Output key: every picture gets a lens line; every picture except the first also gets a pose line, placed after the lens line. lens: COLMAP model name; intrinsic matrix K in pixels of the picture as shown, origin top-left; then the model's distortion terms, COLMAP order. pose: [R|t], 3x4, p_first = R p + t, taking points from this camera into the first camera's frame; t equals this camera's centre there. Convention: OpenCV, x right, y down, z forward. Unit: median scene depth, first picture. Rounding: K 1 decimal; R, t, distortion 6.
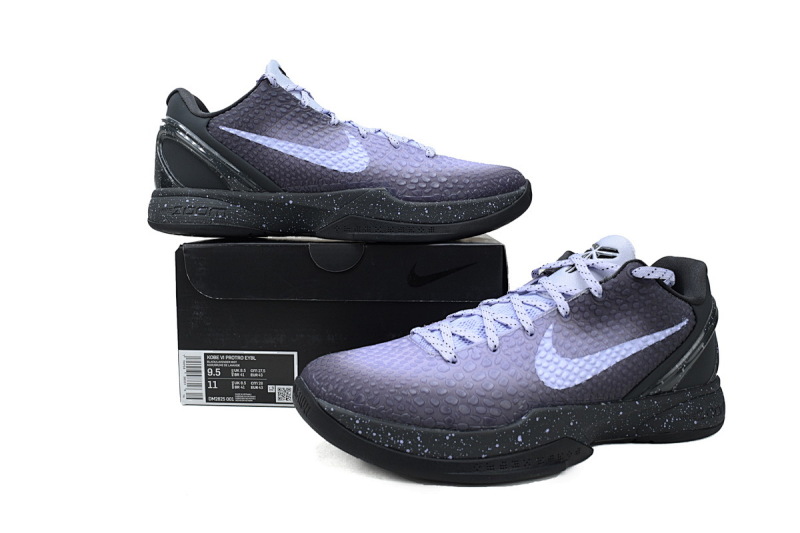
lens RADIAL K [[645.3, 0, 400.0], [0, 645.3, 266.5], [0, 0, 1]] dist [0.001043, 0.003297]
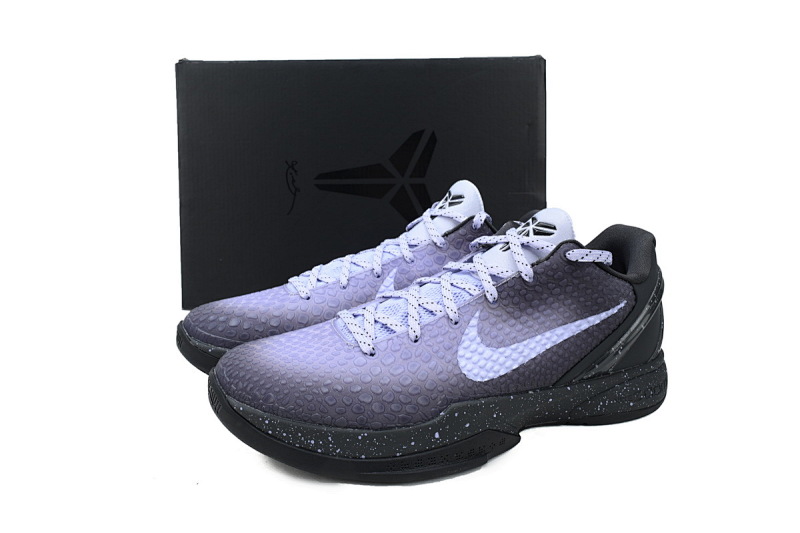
lens RADIAL K [[645.3, 0, 400.0], [0, 645.3, 266.5], [0, 0, 1]] dist [0.001043, 0.003297]
pose [[0.999877, -0.011901, -0.010194, 0.132077], [0.013191, 0.990408, 0.137546, -0.108223], [0.008459, -0.137663, 0.990443, 0.071343]]
